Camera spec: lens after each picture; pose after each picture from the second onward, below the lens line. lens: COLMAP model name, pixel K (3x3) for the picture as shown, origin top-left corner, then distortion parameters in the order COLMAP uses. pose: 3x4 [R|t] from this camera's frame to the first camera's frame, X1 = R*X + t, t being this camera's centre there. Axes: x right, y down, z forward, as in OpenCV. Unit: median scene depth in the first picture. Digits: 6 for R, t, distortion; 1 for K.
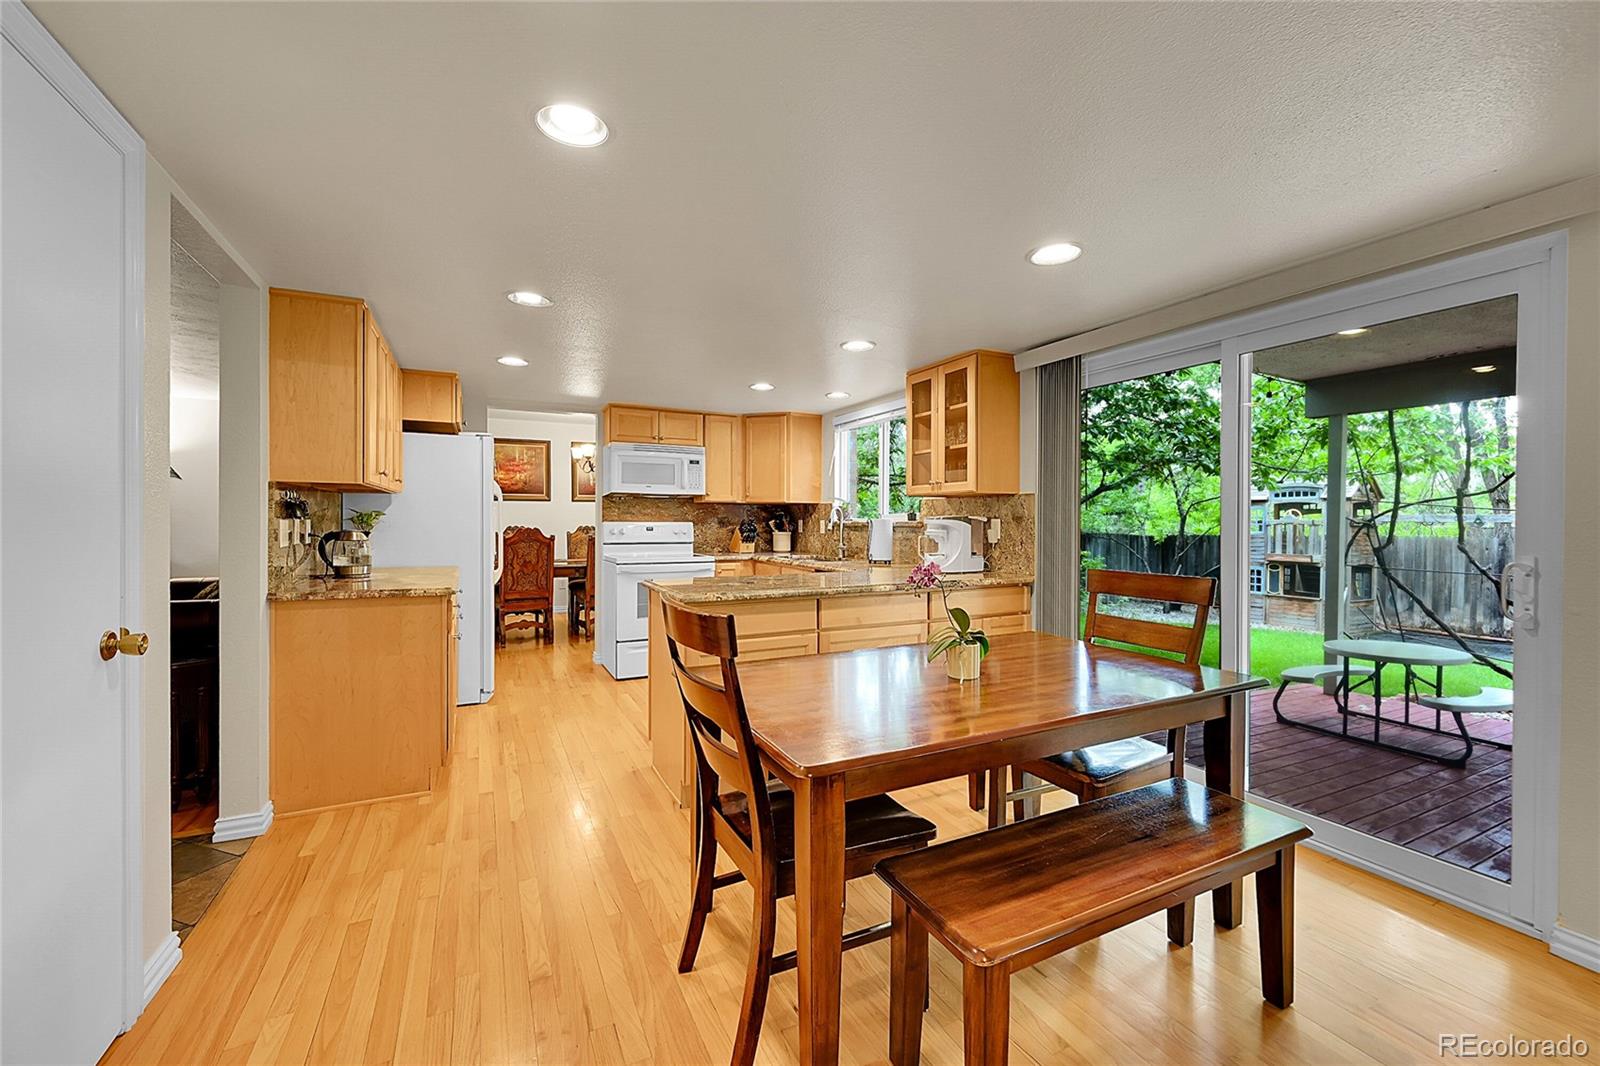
lens RADIAL K [[641.3, 0, 800.5], [0, 641.3, 523.9], [0, 0, 1]] dist [-0.000776, -0.000296]
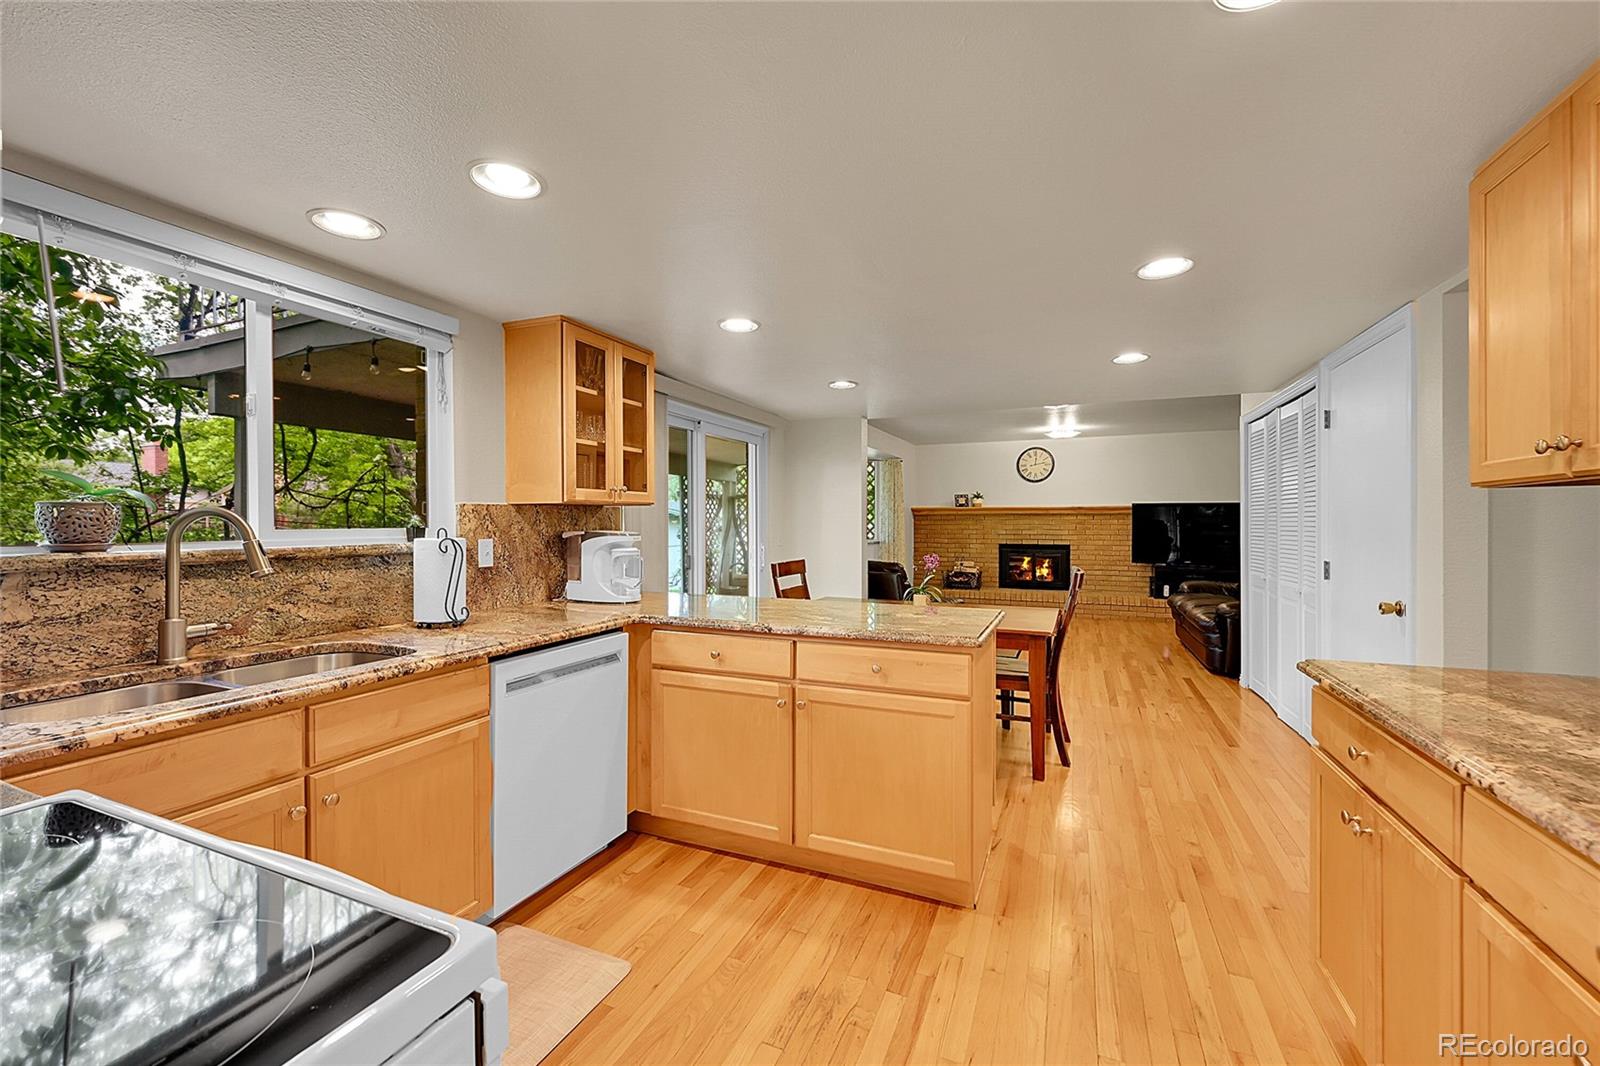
lens RADIAL K [[641.3, 0, 800.5], [0, 641.3, 523.9], [0, 0, 1]] dist [-0.000776, -0.000296]
pose [[-0.644366, -0.001786, 0.764715, -0.372595], [0.005681, 0.999959, 0.007122, -0.017703], [-0.764696, 0.008933, -0.644329, 0.928947]]
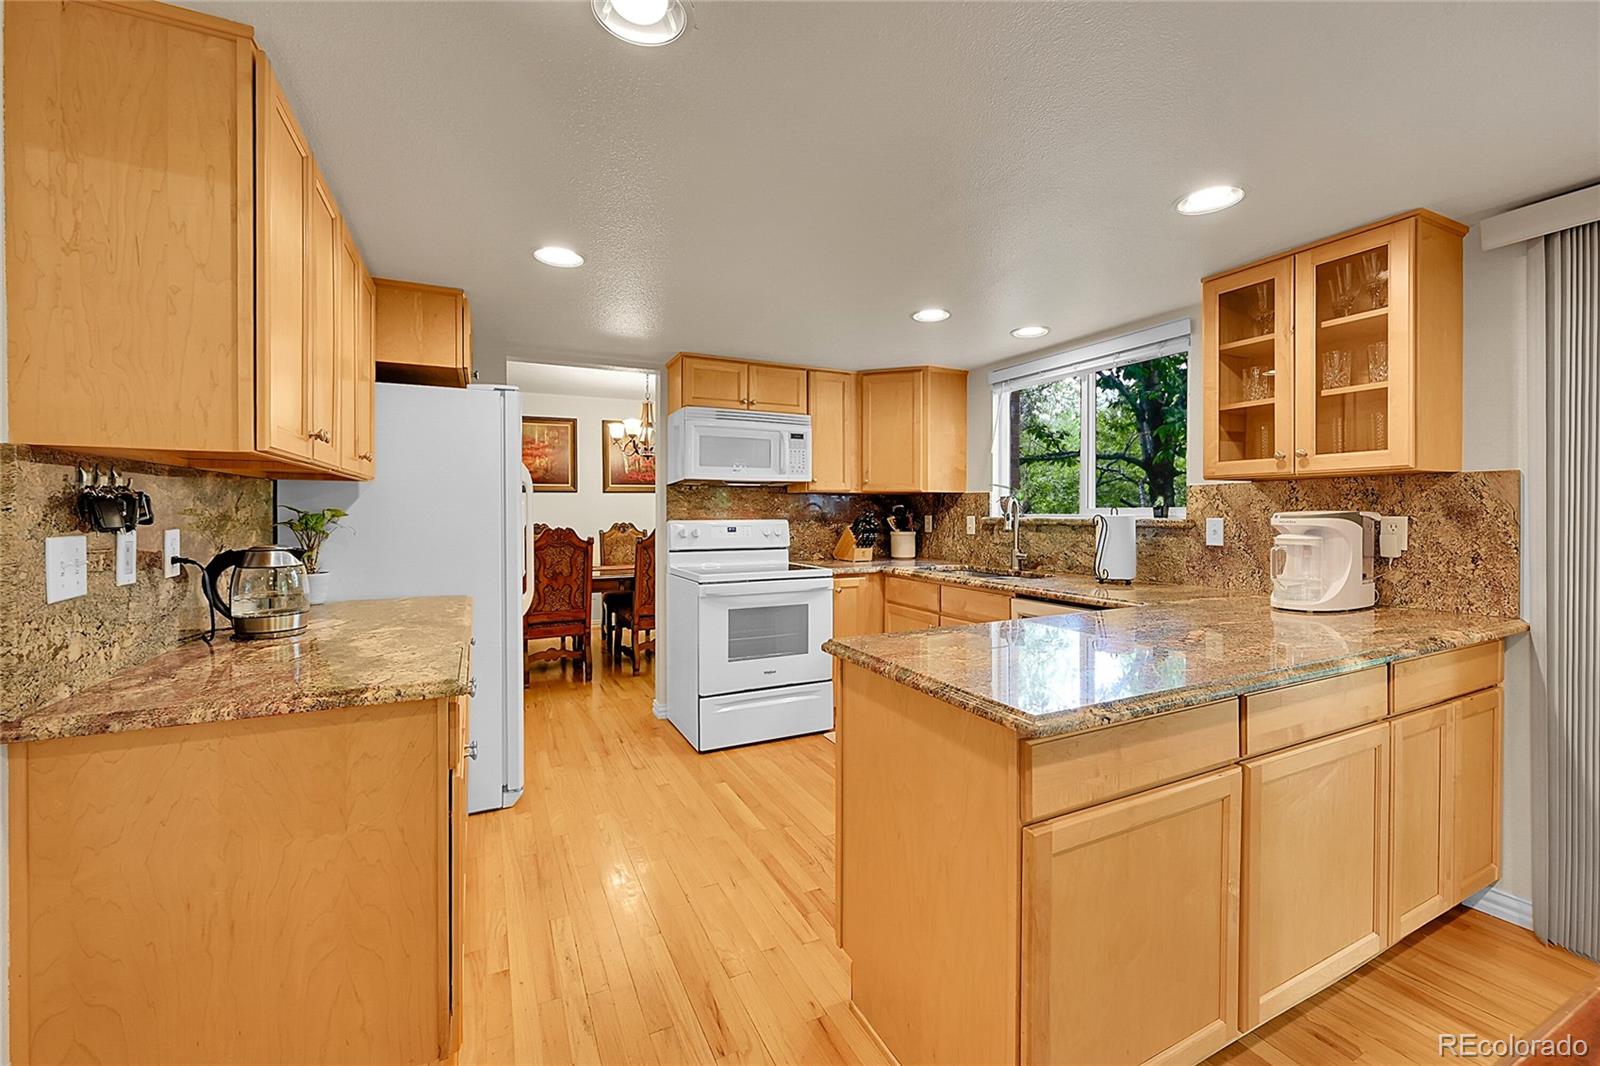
lens RADIAL K [[630.4, 0, 804.3], [0, 630.4, 511.6], [0, 0, 1]] dist [0.000083, -0.000110]
pose [[0.999947, -0.006909, 0.007585, -0.163959], [0.006940, 0.999968, -0.004043, -0.009328], [-0.007556, 0.004096, 0.999963, 0.299695]]
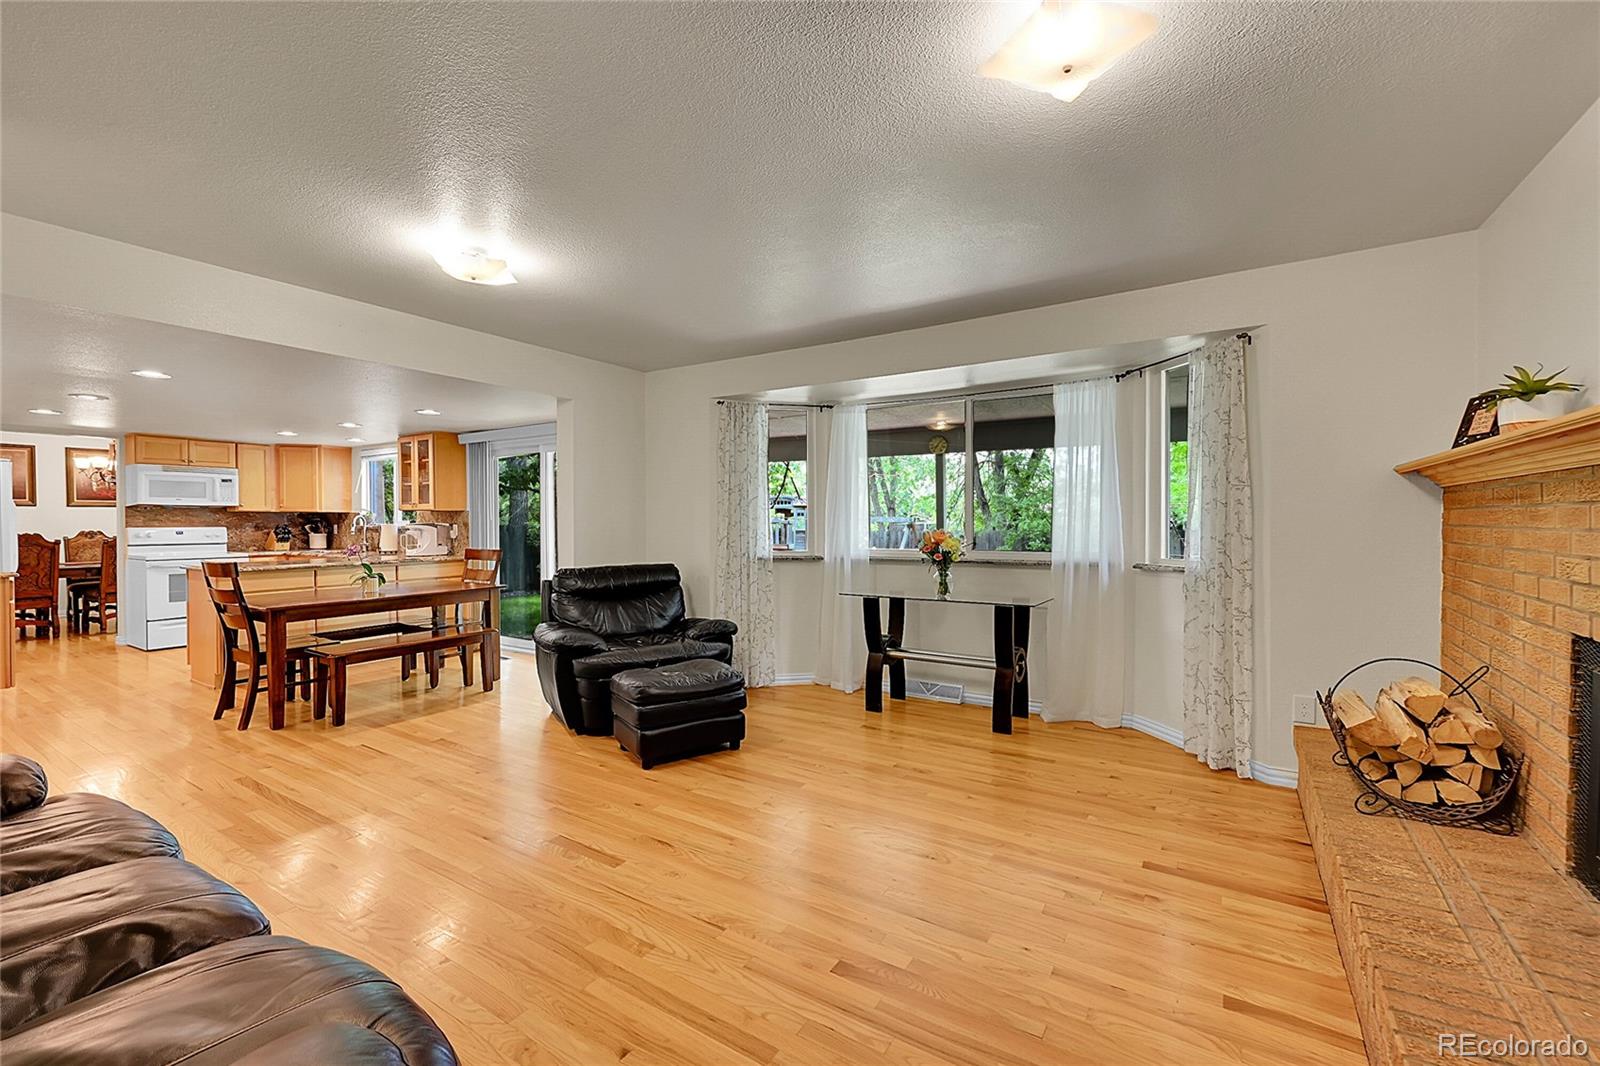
lens RADIAL K [[666.1, 0, 840.5], [0, 666.1, 530.3], [0, 0, 1]] dist [-0.000628, -0.000594]
pose [[0.843460, -0.012011, 0.537058, 0.155708], [0.005797, 0.999895, 0.013257, -0.007106], [-0.537161, -0.008068, 0.843441, -0.792137]]
